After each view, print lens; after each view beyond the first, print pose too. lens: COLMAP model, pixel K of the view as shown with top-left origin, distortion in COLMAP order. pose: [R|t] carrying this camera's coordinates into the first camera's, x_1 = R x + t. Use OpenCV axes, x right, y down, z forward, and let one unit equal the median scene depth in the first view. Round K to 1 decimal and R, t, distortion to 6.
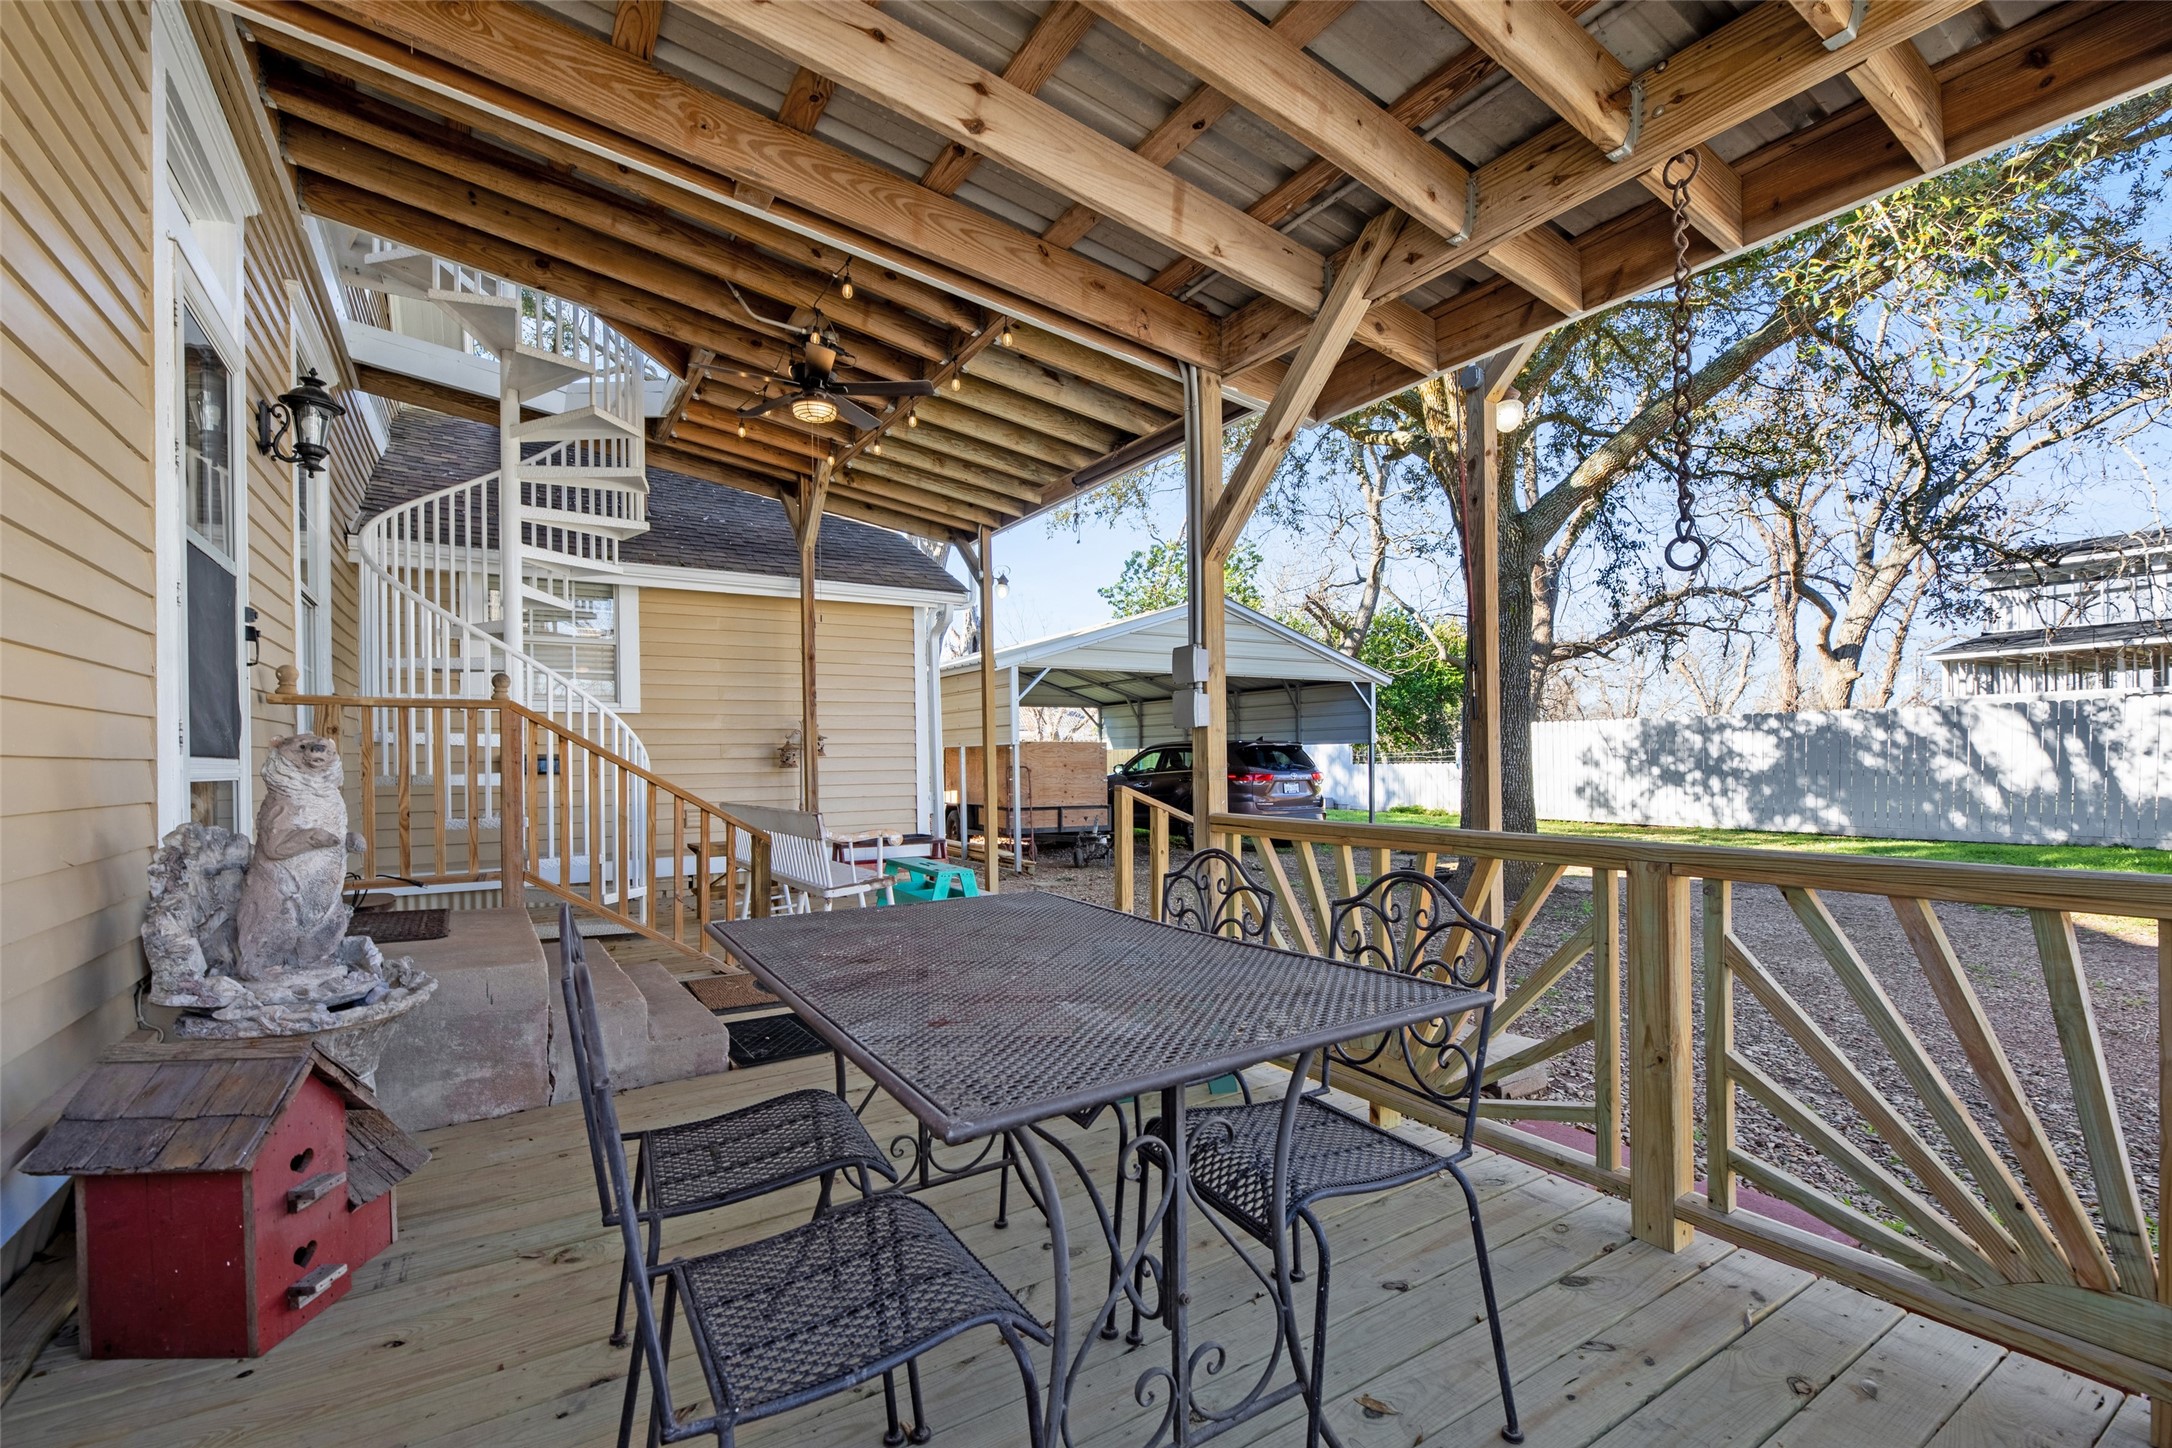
lens RADIAL K [[905.5, 0, 1062.4], [0, 905.5, 743.7], [0, 0, 1]] dist [0.000925, -0.005048]
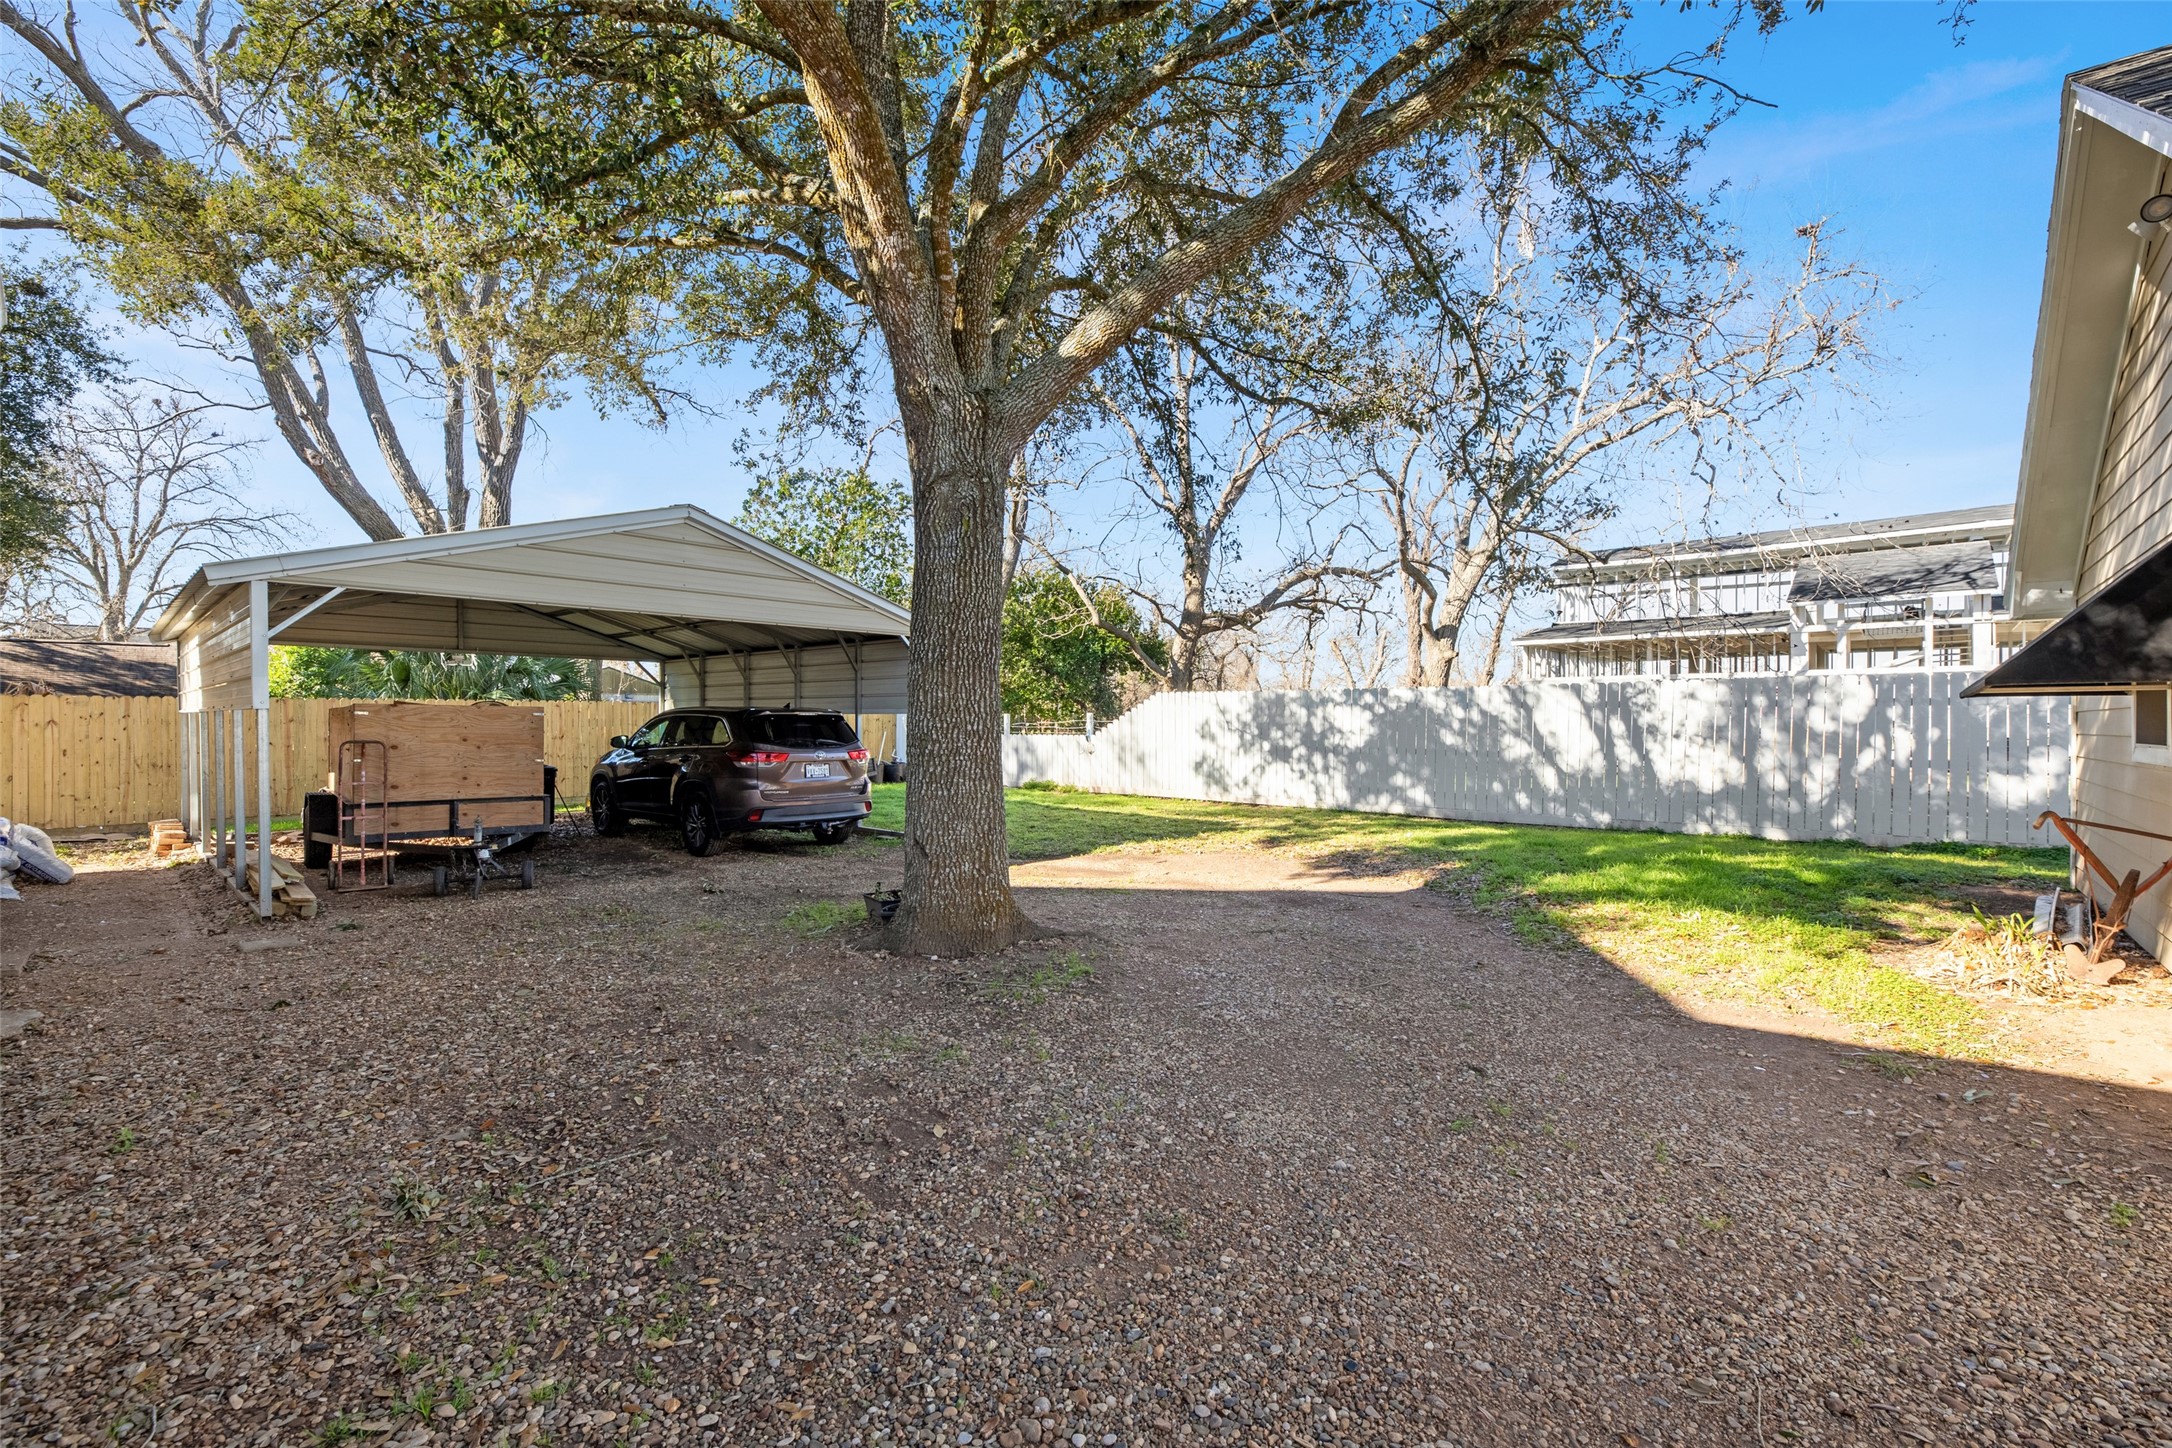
lens RADIAL K [[865.0, 0, 1079.9], [0, 865.0, 706.2], [0, 0, 1]] dist [0.000099, -0.000151]
pose [[0.957760, 0.017490, 0.287036, 0.221259], [-0.017564, 0.999843, -0.002317, -0.006620], [-0.287032, -0.002822, 0.957917, 0.200740]]
